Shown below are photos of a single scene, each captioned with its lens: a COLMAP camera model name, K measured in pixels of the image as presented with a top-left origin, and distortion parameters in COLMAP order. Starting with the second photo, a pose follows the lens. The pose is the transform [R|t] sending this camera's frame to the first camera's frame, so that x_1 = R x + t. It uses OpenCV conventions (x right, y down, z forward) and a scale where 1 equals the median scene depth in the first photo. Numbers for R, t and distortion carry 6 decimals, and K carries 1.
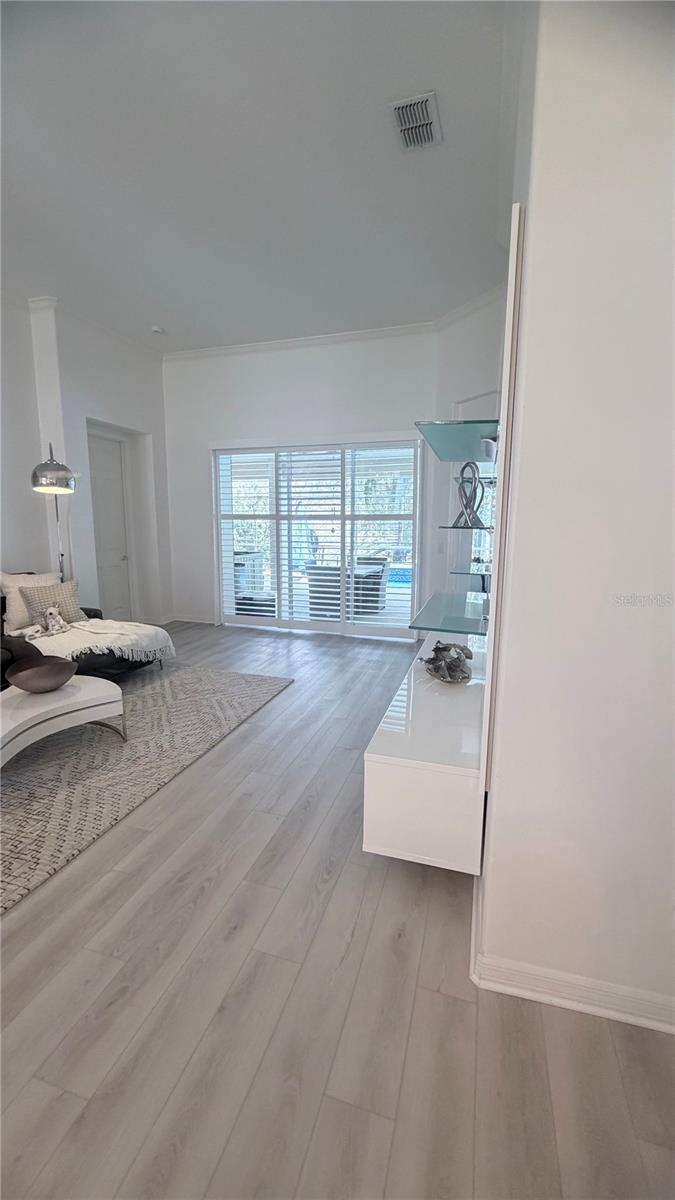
lens RADIAL K [[479.0, 0, 338.6], [0, 479.0, 598.3], [0, 0, 1]] dist [0.000103, -0.000179]
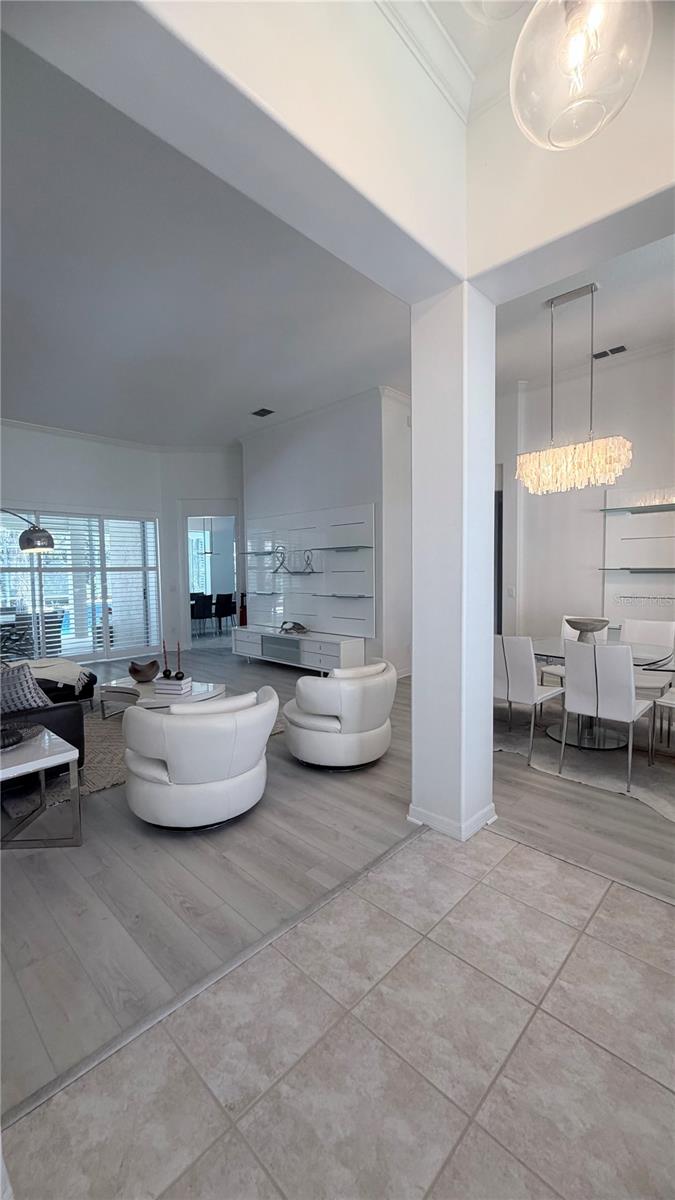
lens RADIAL K [[479.0, 0, 338.6], [0, 479.0, 598.3], [0, 0, 1]] dist [0.000103, -0.000179]
pose [[0.453624, -0.063175, 0.888951, -1.531422], [0.151128, 0.988490, -0.006870, 0.029640], [-0.878286, 0.137462, 0.457950, -0.280207]]
